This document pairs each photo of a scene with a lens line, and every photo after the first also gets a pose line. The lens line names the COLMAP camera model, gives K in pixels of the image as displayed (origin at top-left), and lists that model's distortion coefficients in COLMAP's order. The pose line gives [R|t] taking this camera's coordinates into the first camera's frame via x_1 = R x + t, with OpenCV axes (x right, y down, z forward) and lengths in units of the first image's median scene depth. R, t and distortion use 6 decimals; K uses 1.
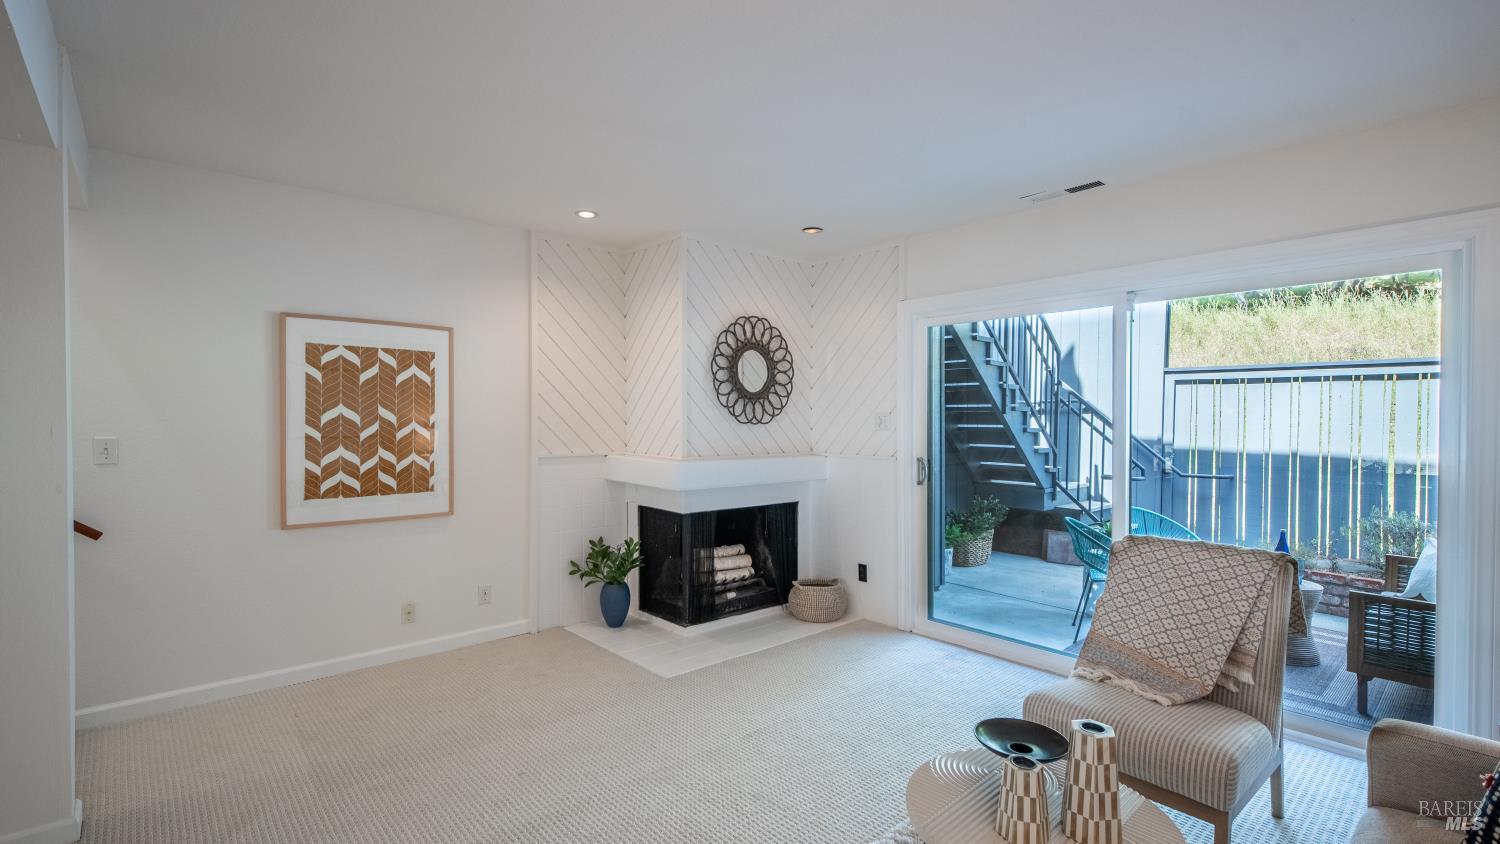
lens RADIAL K [[690.8, 0, 745.8], [0, 690.8, 424.8], [0, 0, 1]] dist [0.002730, -0.004851]
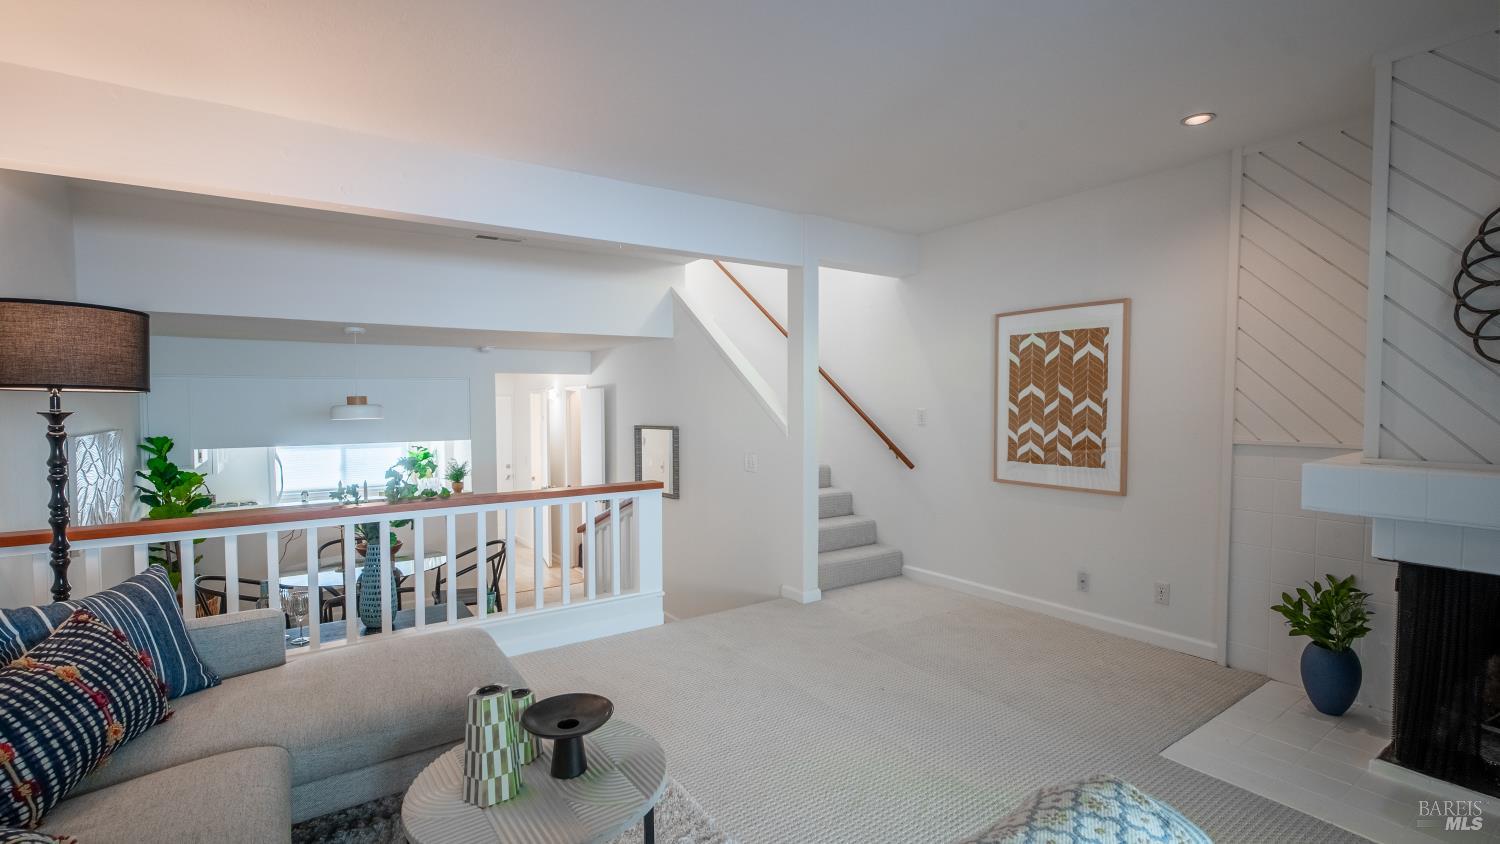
lens RADIAL K [[690.8, 0, 748.1], [0, 690.8, 423.9], [0, 0, 1]] dist [0.002730, -0.004851]
pose [[-0.138463, 0.027265, -0.989992, 0.625200], [-0.007342, 0.999565, 0.028555, 0.008264], [0.990340, 0.011222, -0.138203, 0.660402]]
